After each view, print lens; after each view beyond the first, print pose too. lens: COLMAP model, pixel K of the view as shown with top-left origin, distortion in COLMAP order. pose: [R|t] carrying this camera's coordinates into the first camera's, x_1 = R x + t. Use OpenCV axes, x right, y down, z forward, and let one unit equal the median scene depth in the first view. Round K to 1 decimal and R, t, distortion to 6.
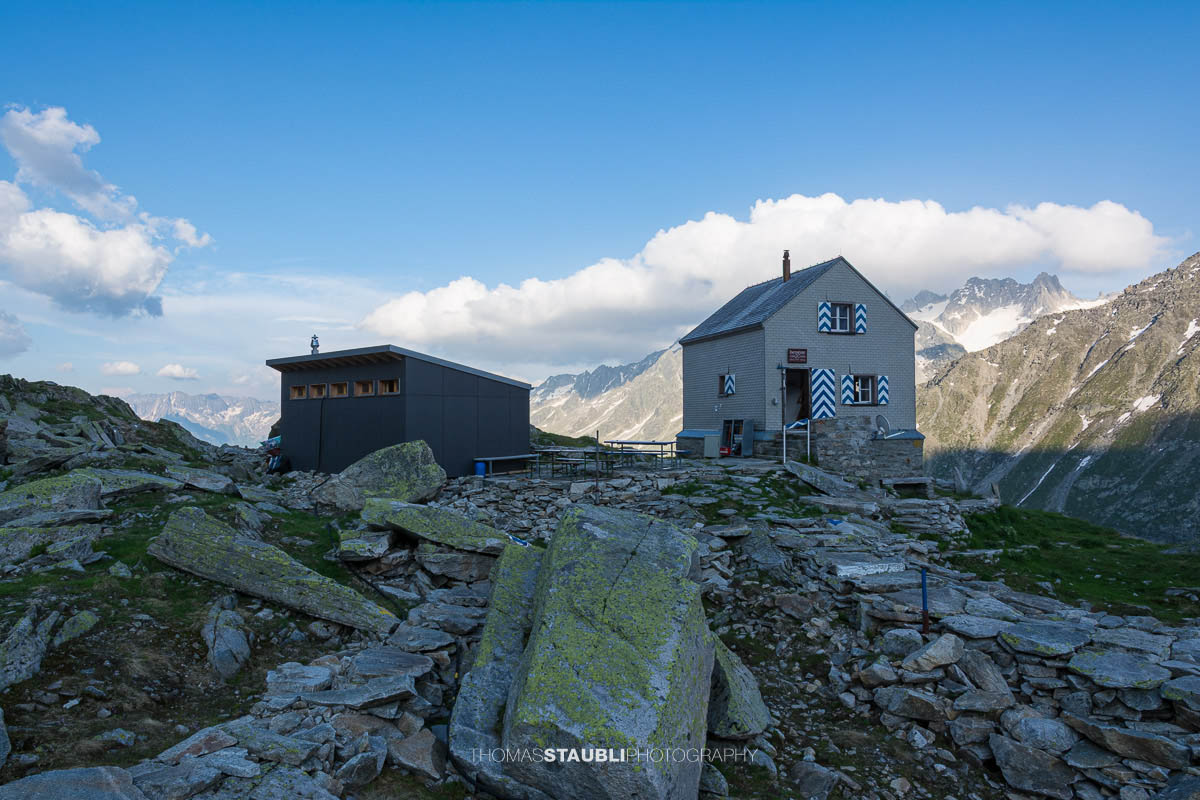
lens RADIAL K [[802.0, 0, 597.2], [0, 802.0, 398.1], [0, 0, 1]] dist [-0.006758, 0.009202]
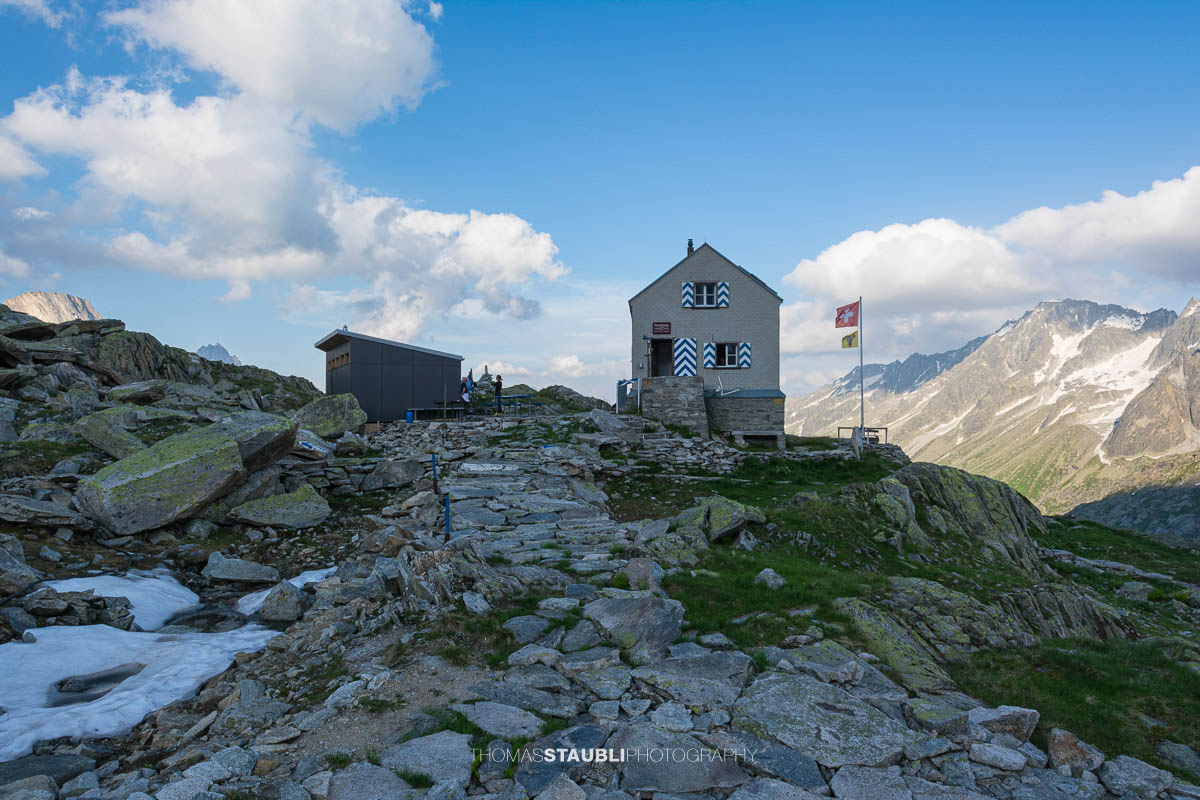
lens RADIAL K [[802.0, 0, 594.2], [0, 802.0, 402.7], [0, 0, 1]] dist [-0.006758, 0.009202]
pose [[0.930626, -0.001185, -0.365969, 0.738857], [0.006806, 0.999878, 0.014069, 0.052069], [0.365907, -0.015584, 0.930521, -0.206705]]
